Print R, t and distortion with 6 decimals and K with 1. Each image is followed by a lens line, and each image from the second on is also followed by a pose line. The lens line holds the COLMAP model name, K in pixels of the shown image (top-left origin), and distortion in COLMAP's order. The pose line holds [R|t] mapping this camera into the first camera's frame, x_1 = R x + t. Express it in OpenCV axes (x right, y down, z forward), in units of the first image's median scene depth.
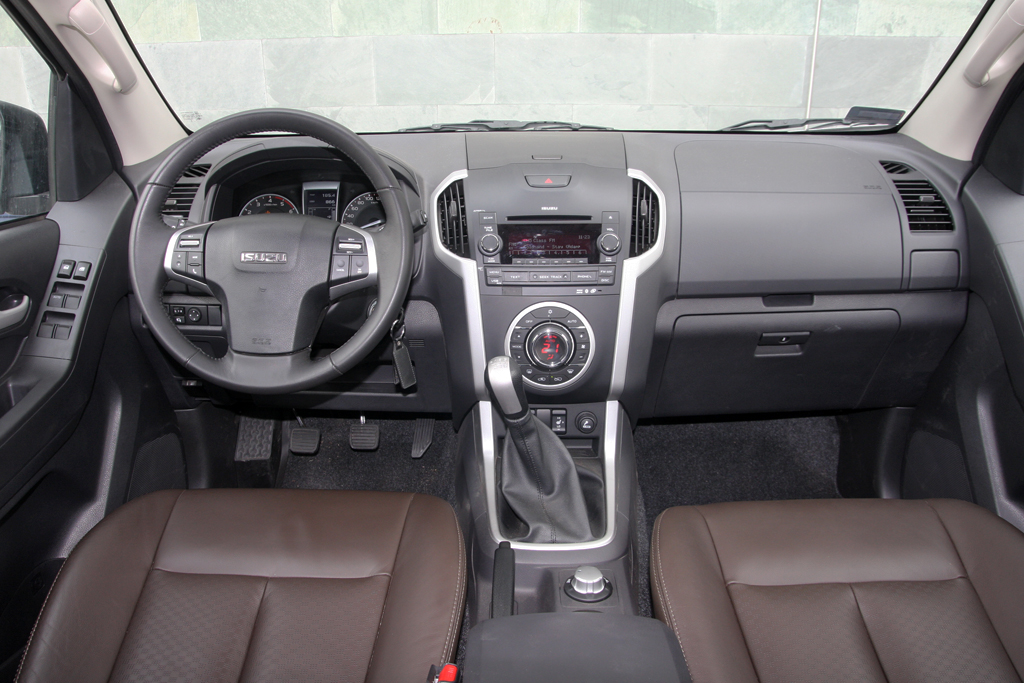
lens RADIAL K [[850.0, 0, 470.2], [0, 850.0, 342.7], [0, 0, 1]] dist [-0.149577, 0.146915]
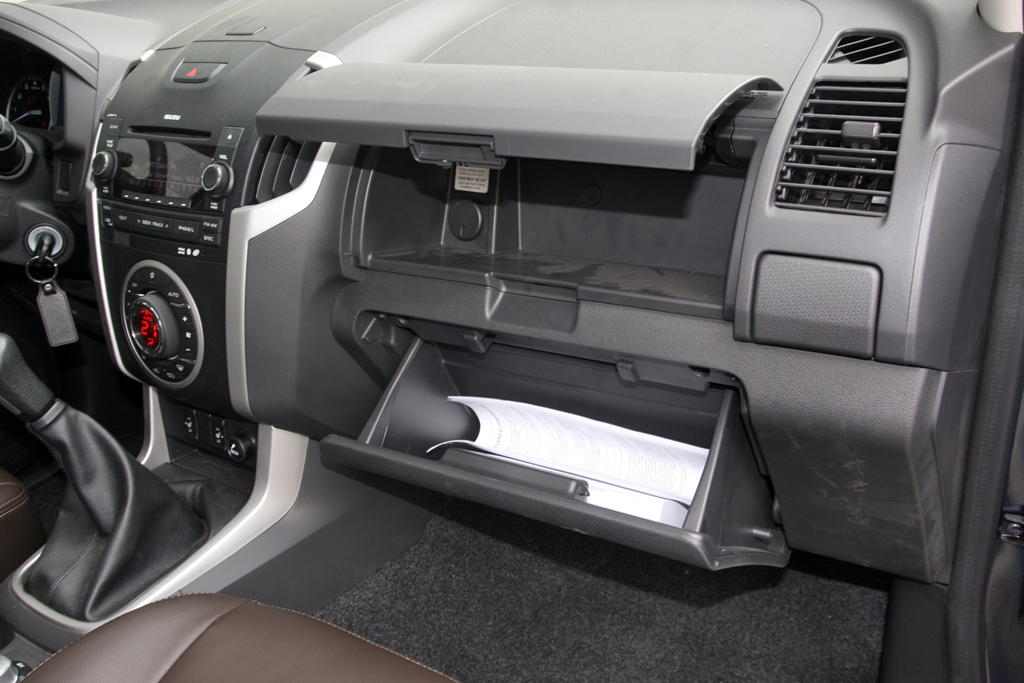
lens RADIAL K [[981.7, 0, 512.0], [0, 981.7, 341.5], [0, 0, 1]] dist [-0.110911, 0.207808]
pose [[0.809102, 0.184532, -0.557945, 0.742424], [-0.109324, 0.980111, 0.165620, -0.139825], [0.577410, -0.073007, 0.813183, 0.525192]]
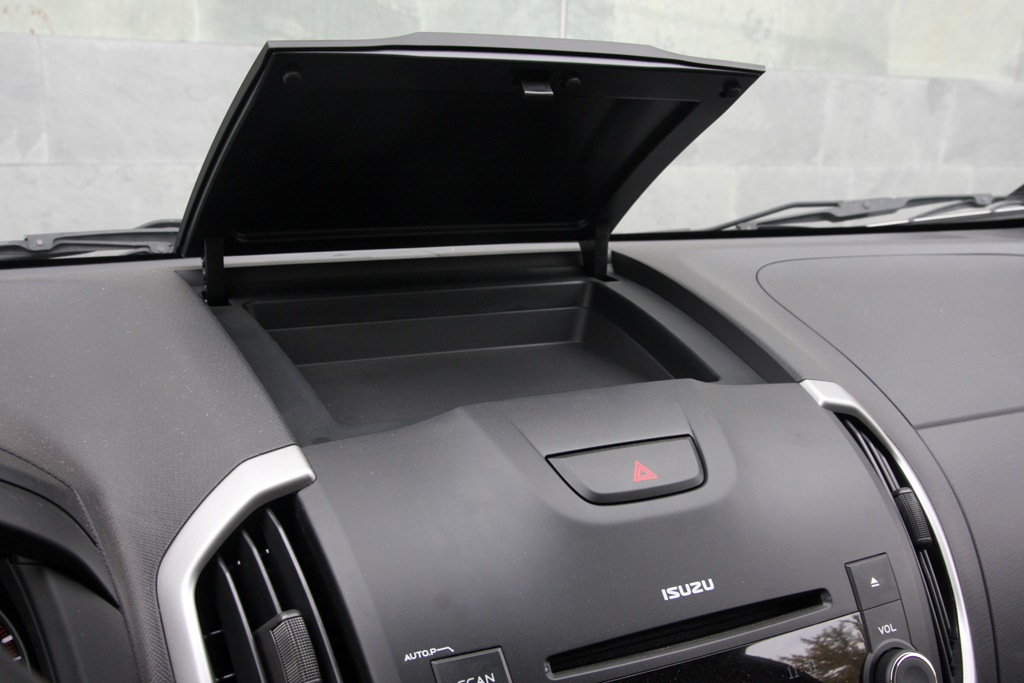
lens RADIAL K [[1014.4, 0, 512.0], [0, 1014.4, 341.5], [0, 0, 1]] dist [-0.003982, 0.003759]
pose [[0.871582, -0.081845, 0.483370, -0.095472], [0.129572, 0.989363, -0.066115, -0.217239], [-0.472818, 0.120256, 0.872916, 0.735843]]
